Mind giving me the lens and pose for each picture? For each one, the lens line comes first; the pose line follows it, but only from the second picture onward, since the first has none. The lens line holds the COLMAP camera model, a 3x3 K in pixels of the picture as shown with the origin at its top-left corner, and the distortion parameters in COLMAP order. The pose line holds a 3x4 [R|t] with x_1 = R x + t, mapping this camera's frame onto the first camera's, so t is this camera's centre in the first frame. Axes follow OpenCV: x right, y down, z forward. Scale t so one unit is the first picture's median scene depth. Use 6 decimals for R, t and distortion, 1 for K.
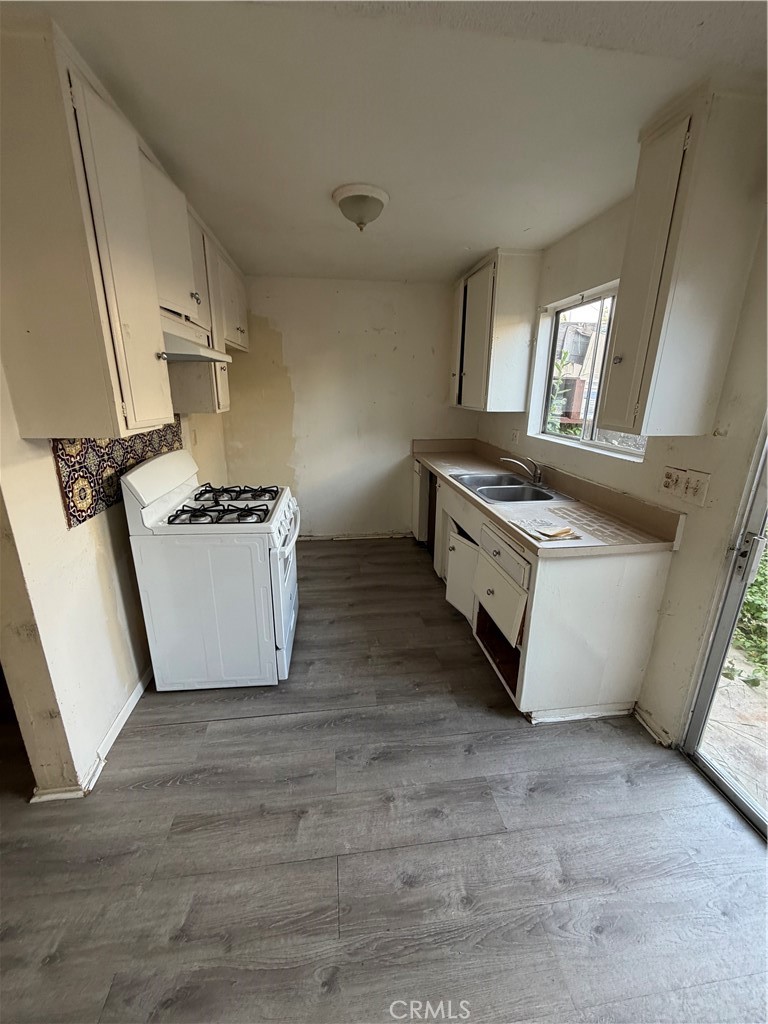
lens RADIAL K [[403.6, 0, 379.9], [0, 403.6, 508.8], [0, 0, 1]] dist [0.000347, 0.000622]
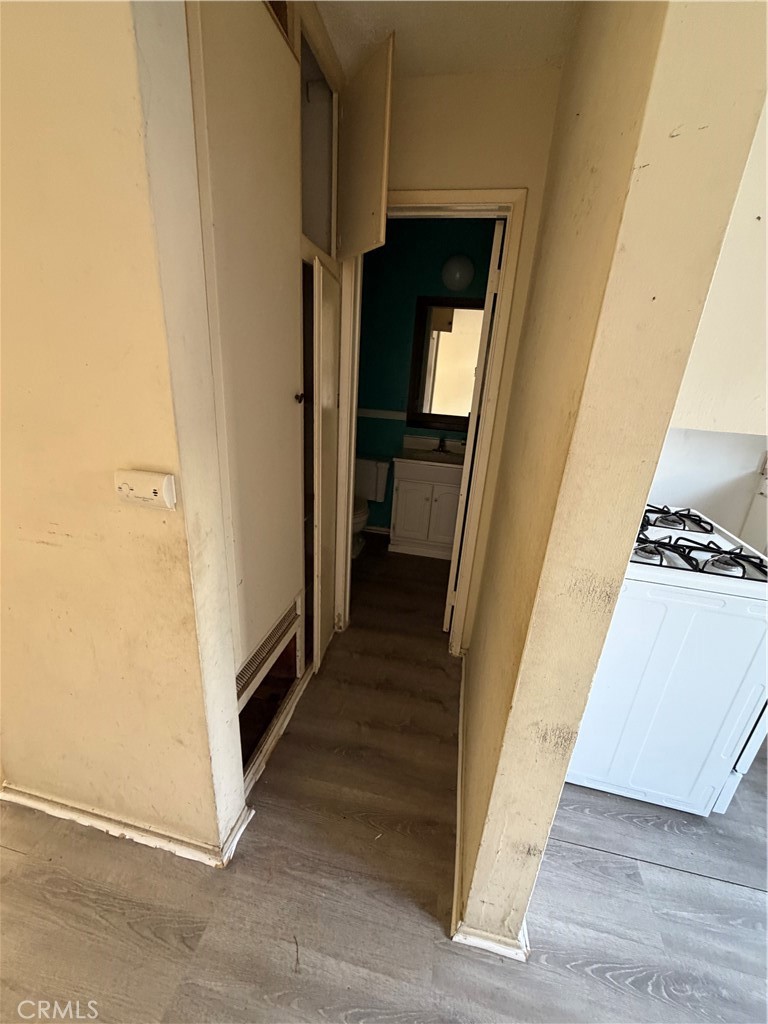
lens RADIAL K [[403.6, 0, 379.9], [0, 403.6, 508.8], [0, 0, 1]] dist [0.000347, 0.000622]
pose [[0.946043, 0.153173, -0.285553, -0.742790], [-0.142555, 0.988101, 0.057737, -0.027752], [0.290999, -0.013915, 0.956622, 0.251374]]
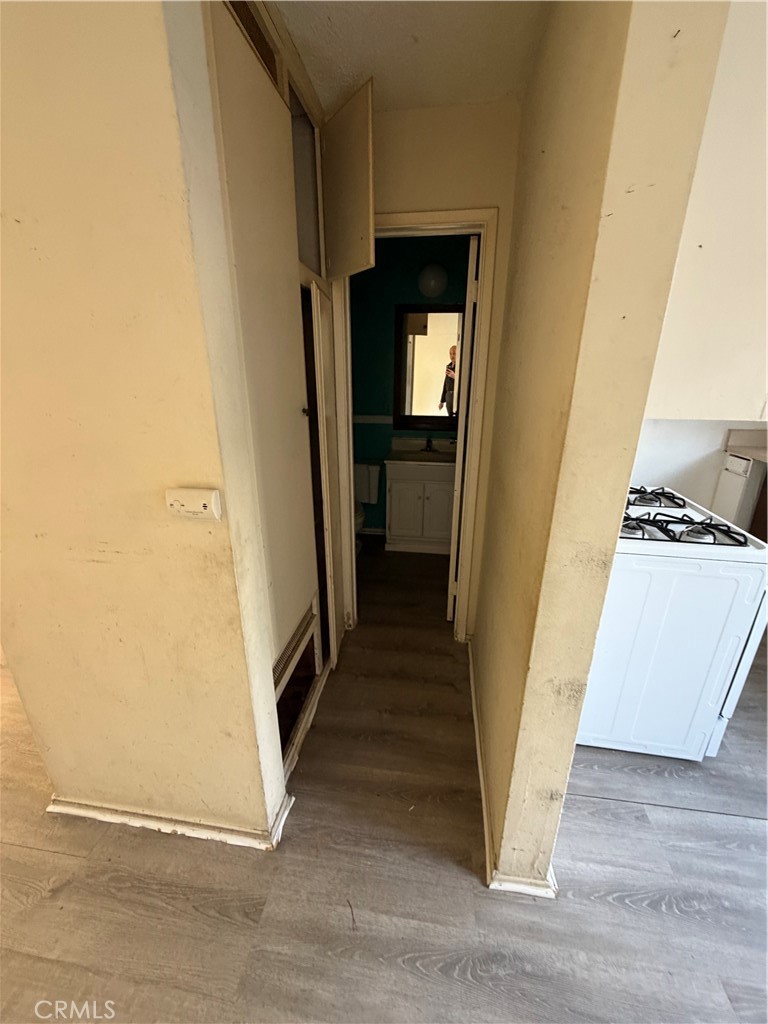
lens RADIAL K [[403.6, 0, 379.9], [0, 403.6, 508.8], [0, 0, 1]] dist [0.000347, 0.000622]
pose [[0.966090, 0.078526, -0.245977, -0.772684], [-0.069094, 0.996514, 0.046756, -0.020004], [0.248791, -0.028175, 0.968147, 0.175896]]
